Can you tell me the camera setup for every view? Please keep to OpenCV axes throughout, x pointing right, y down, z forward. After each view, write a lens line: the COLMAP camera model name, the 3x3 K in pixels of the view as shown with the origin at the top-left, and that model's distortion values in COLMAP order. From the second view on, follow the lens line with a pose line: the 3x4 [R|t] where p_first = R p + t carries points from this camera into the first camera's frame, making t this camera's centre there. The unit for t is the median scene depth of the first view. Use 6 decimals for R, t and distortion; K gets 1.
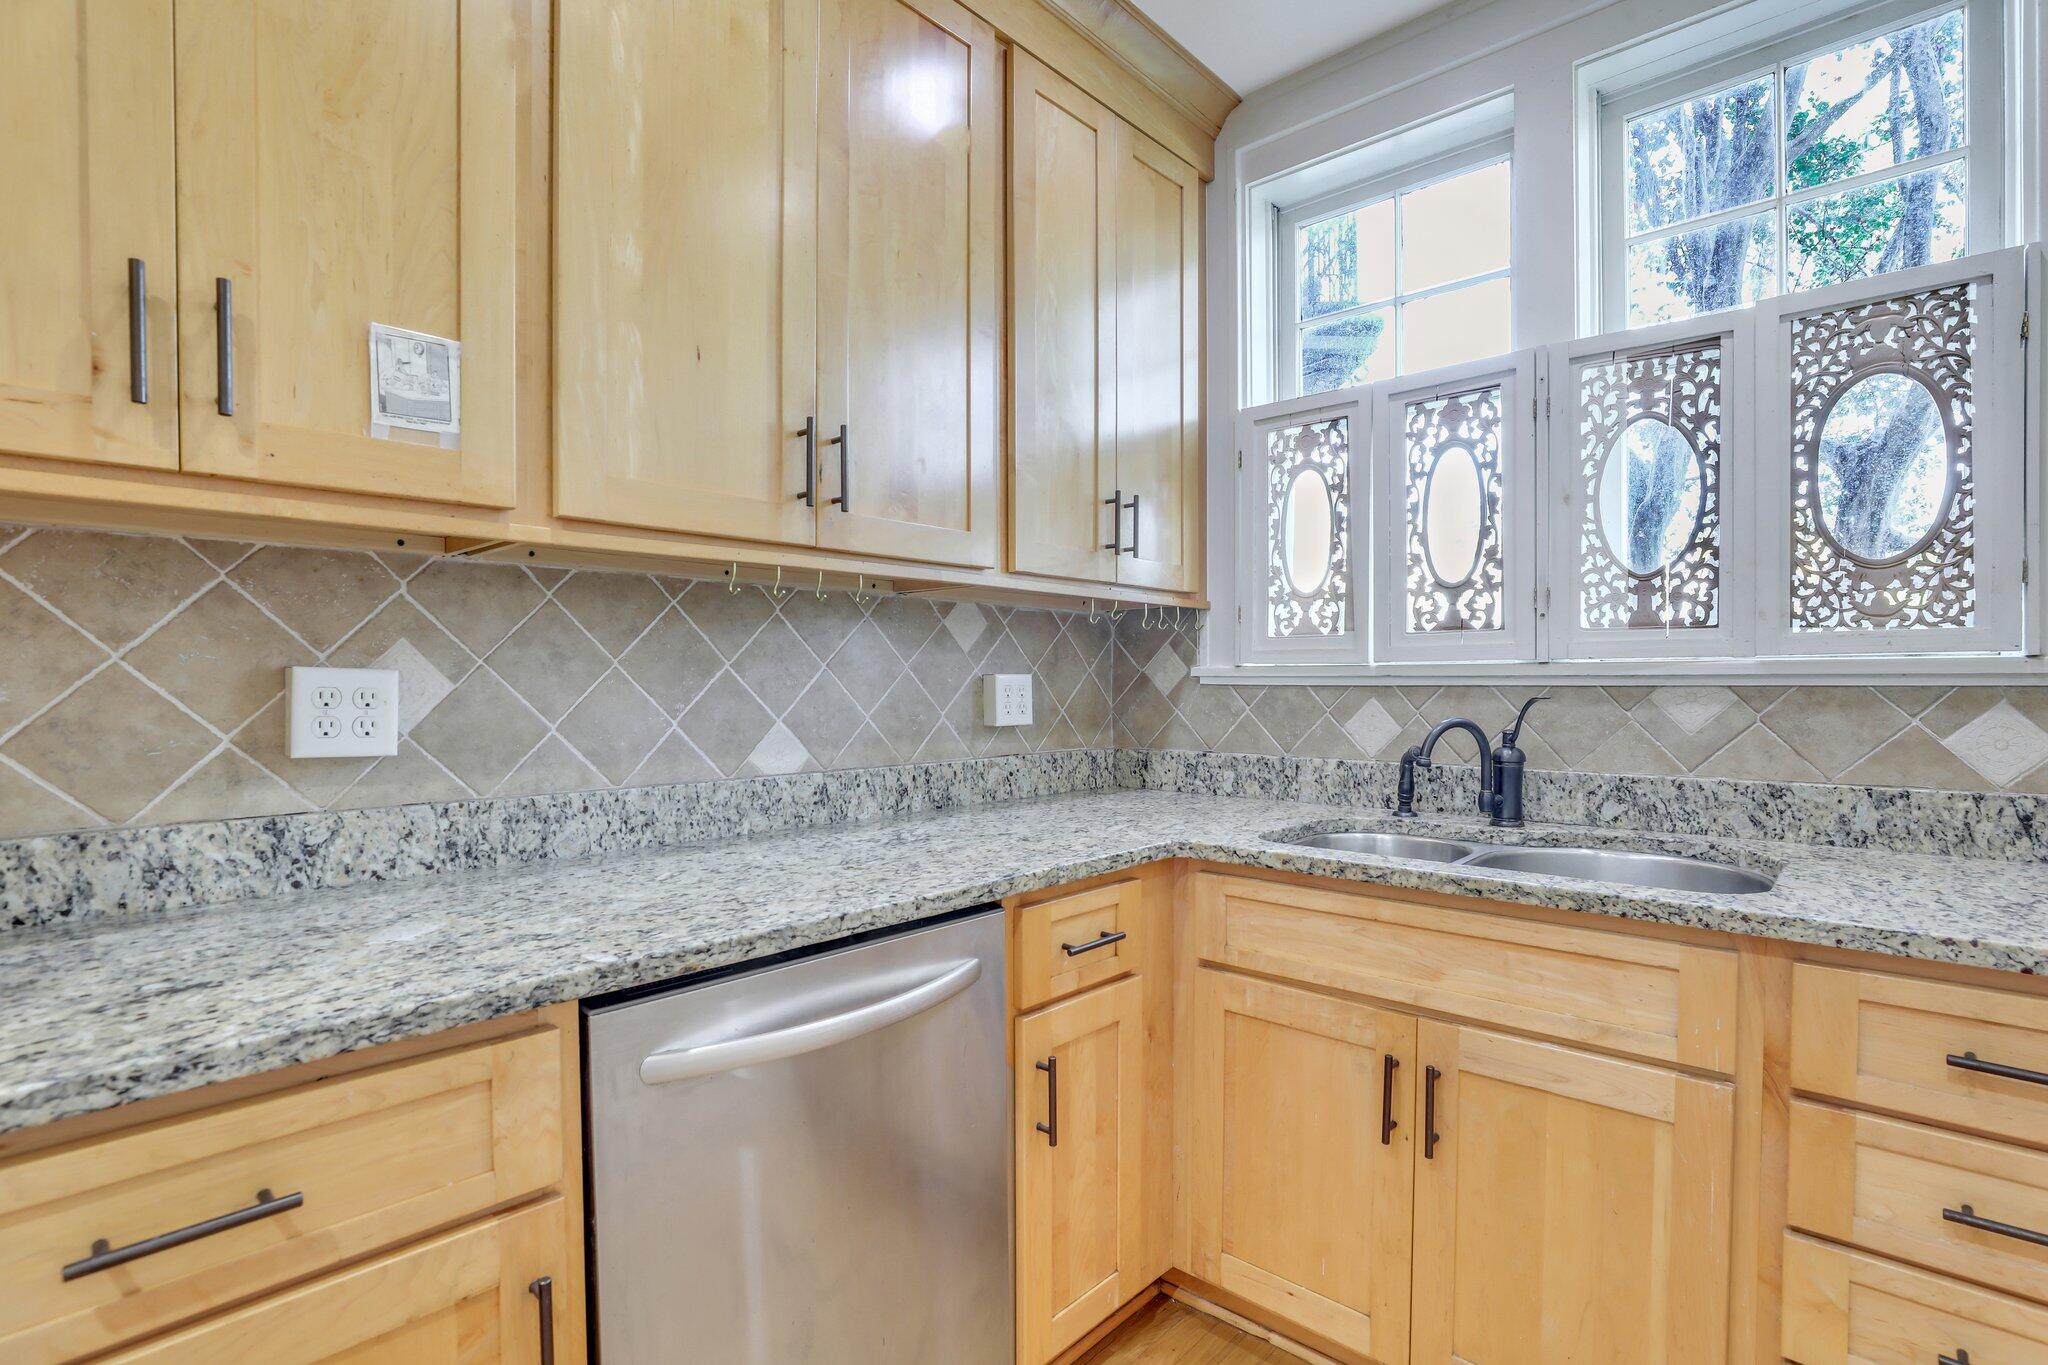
lens RADIAL K [[931.9, 0, 1030.5], [0, 931.9, 671.8], [0, 0, 1]] dist [-0.037092, 0.008602]
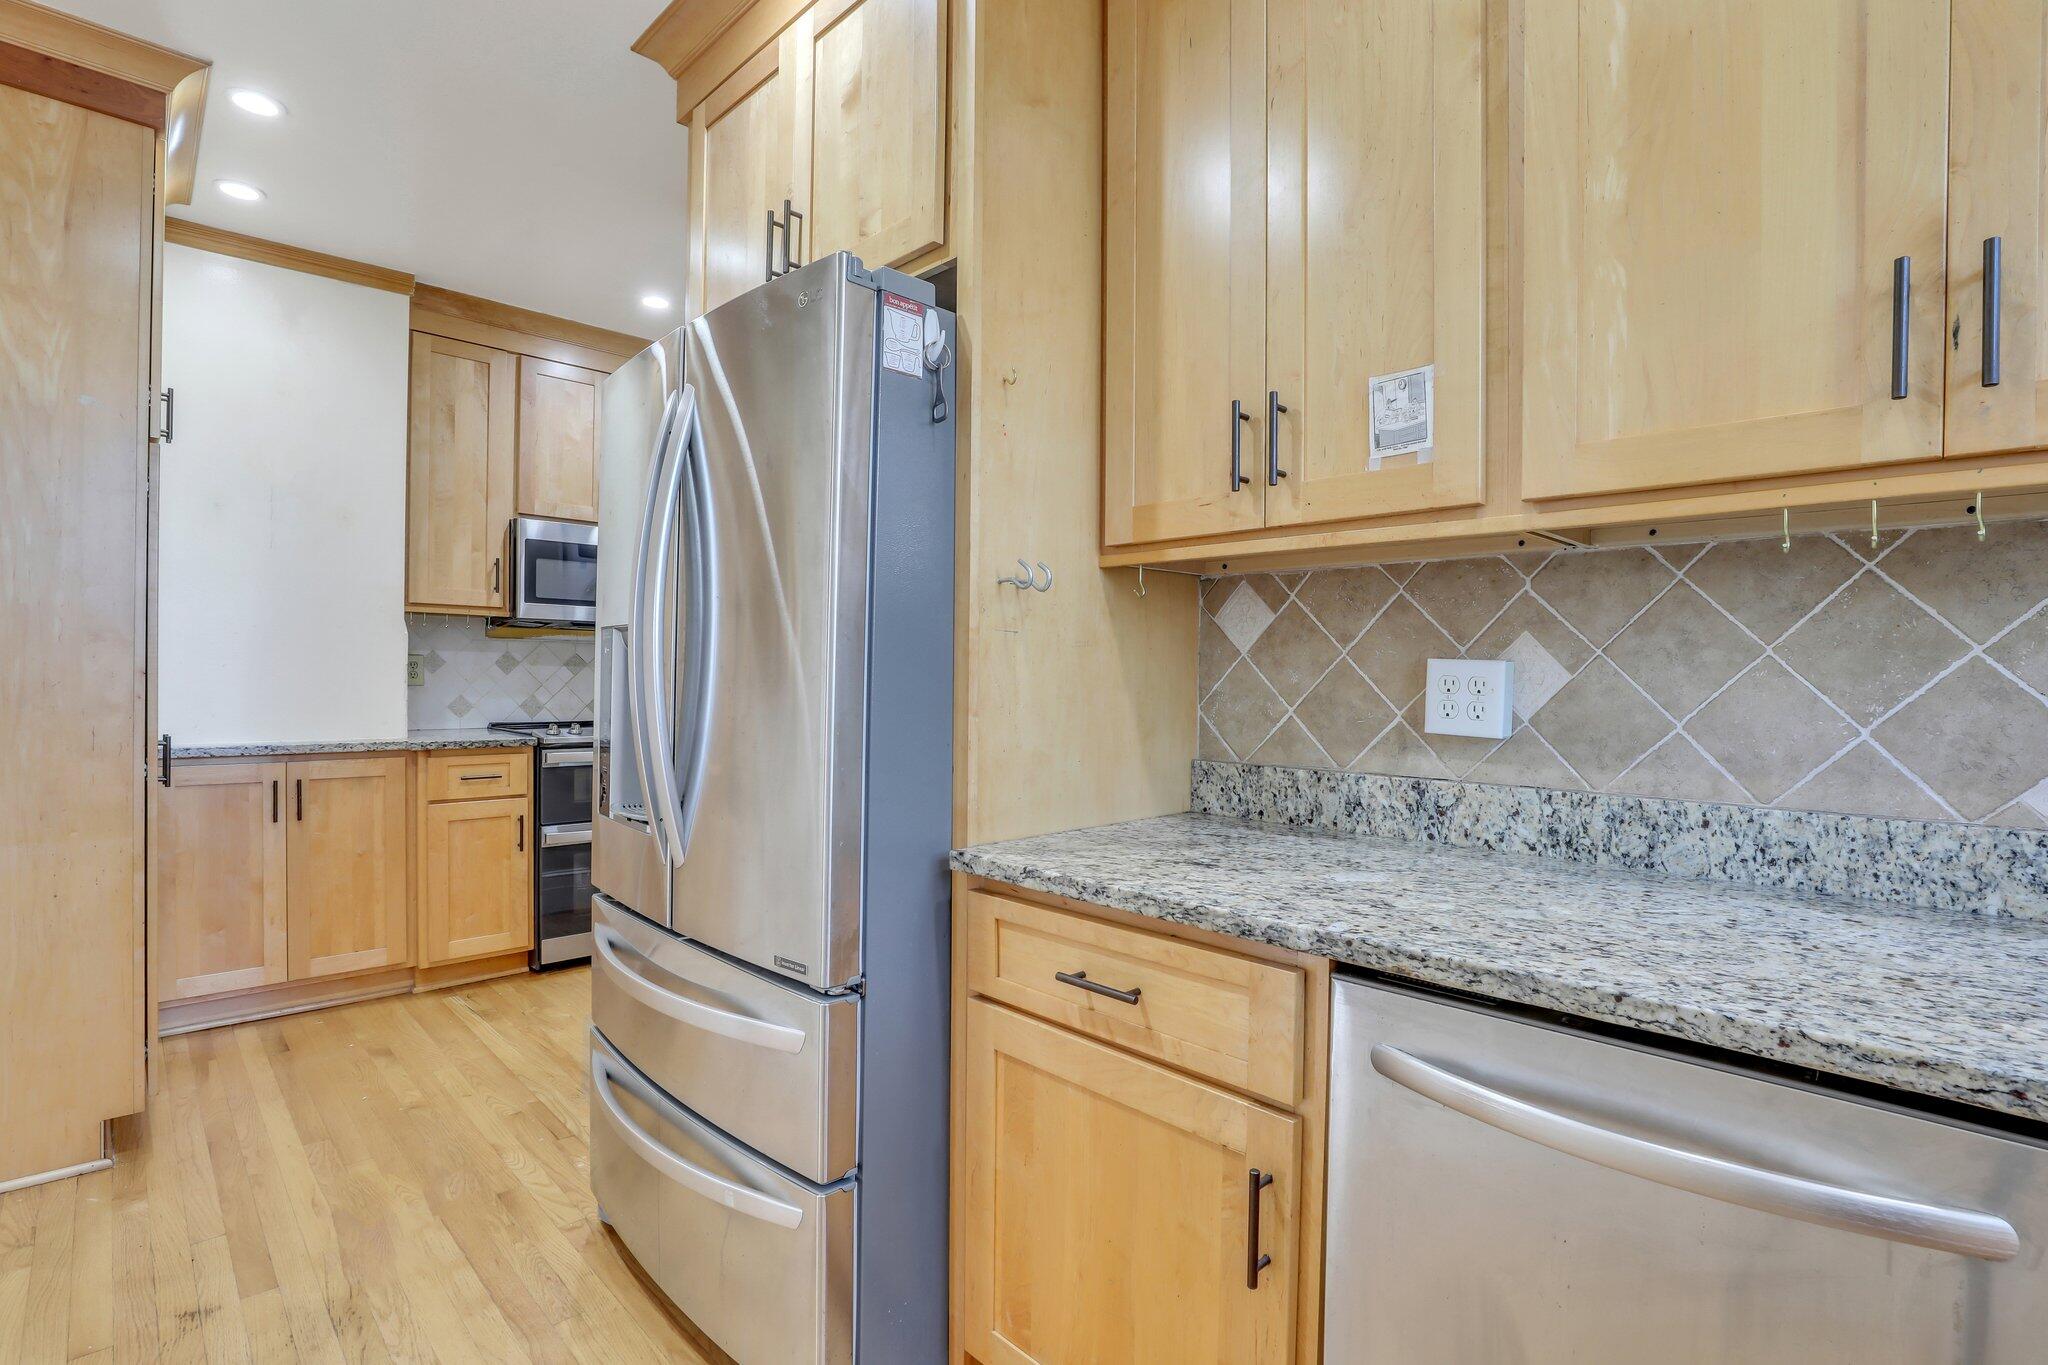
lens RADIAL K [[940.5, 0, 1029.5], [0, 940.5, 657.6], [0, 0, 1]] dist [-0.037338, 0.010057]
pose [[-0.017752, -0.010667, -0.999786, 0.396858], [0.000874, 0.999943, -0.010685, 0.004994], [0.999842, -0.001064, -0.017742, 0.414877]]
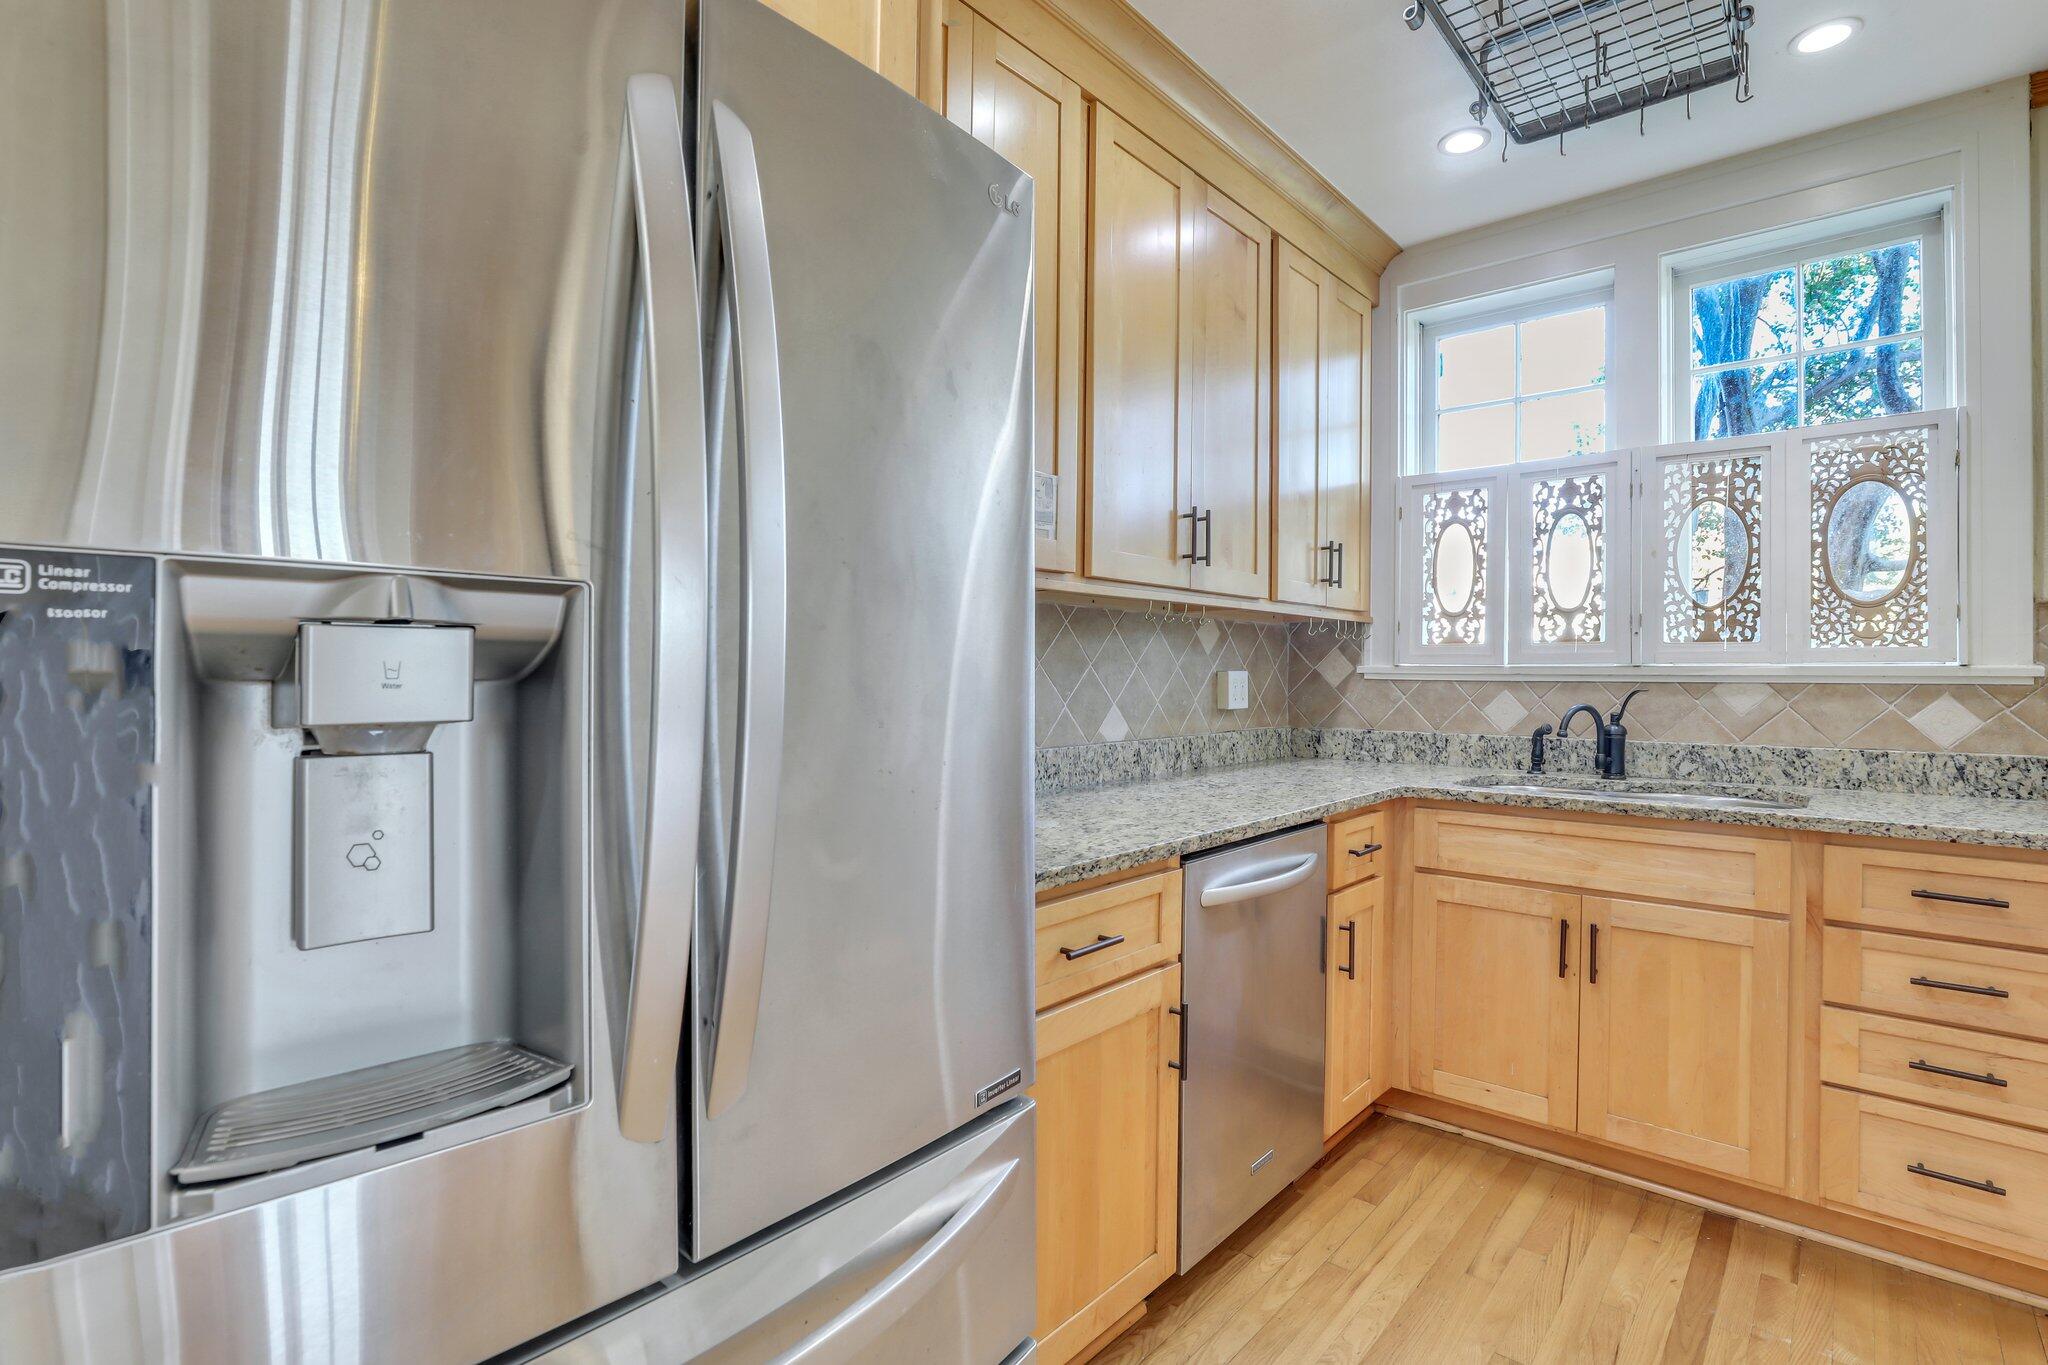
lens RADIAL K [[960.2, 0, 1016.2], [0, 960.2, 645.5], [0, 0, 1]] dist [-0.022323, 0.001277]
pose [[0.999592, 0.006601, 0.027806, -0.542526], [-0.006131, 0.999838, -0.016946, -0.012896], [-0.027914, 0.016769, 0.999470, -0.548188]]
